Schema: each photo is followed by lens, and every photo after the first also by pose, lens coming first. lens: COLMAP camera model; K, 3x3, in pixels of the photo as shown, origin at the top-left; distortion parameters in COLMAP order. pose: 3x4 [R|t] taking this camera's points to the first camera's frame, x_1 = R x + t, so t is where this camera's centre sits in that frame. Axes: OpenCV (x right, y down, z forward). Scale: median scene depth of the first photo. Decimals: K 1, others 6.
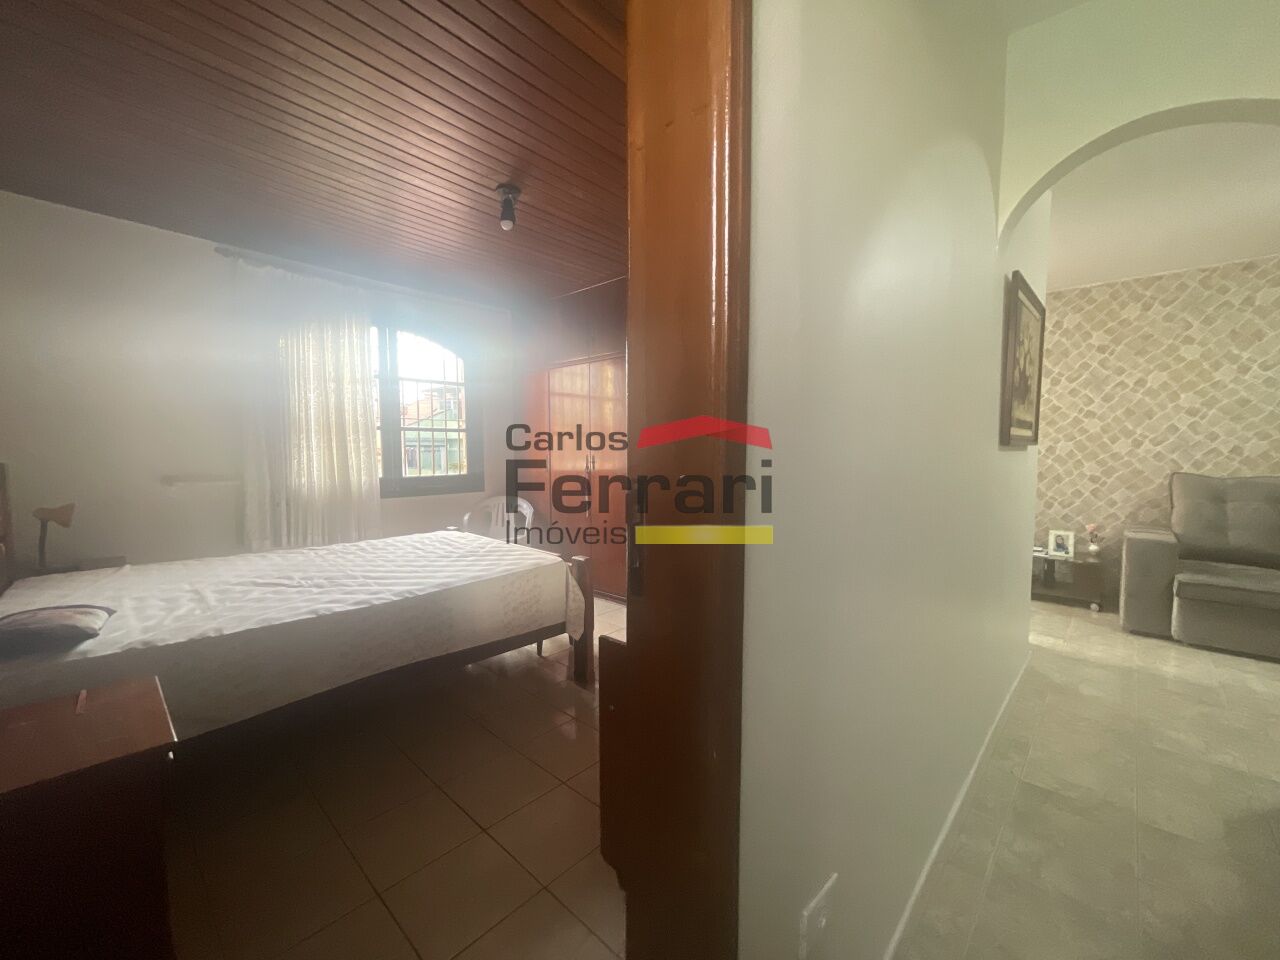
lens RADIAL K [[518.7, 0, 637.1], [0, 518.7, 475.5], [0, 0, 1]] dist [0.014391, 0.000267]
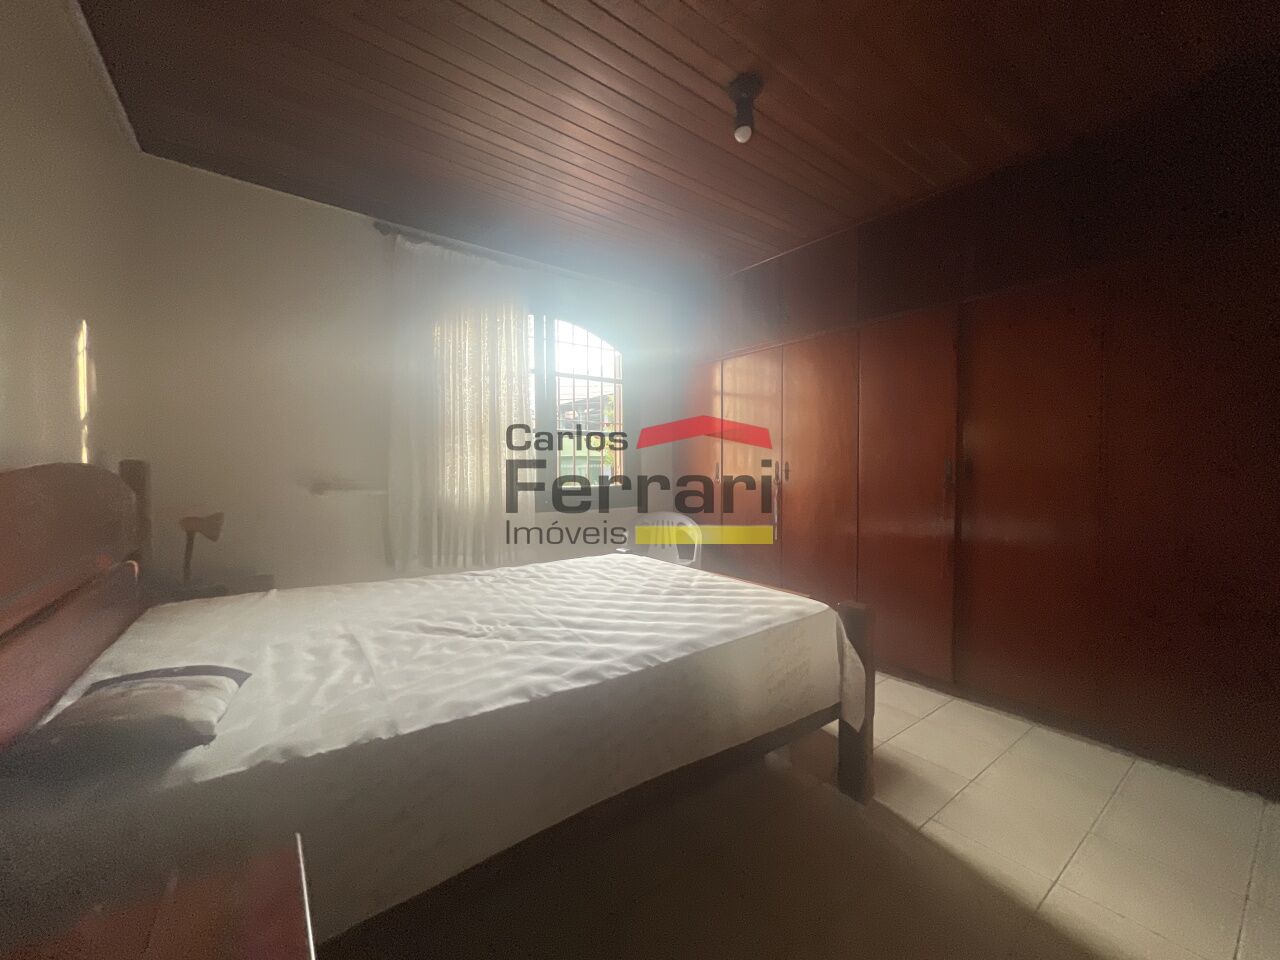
lens RADIAL K [[513.9, 0, 640.0], [0, 513.9, 480.0], [0, 0, 1]] dist [-0.002416, -0.000167]
pose [[0.986251, 0.003023, -0.165225, -0.312789], [-0.008505, 0.999436, -0.032478, 0.025833], [0.165034, 0.033437, 0.985721, 0.341120]]
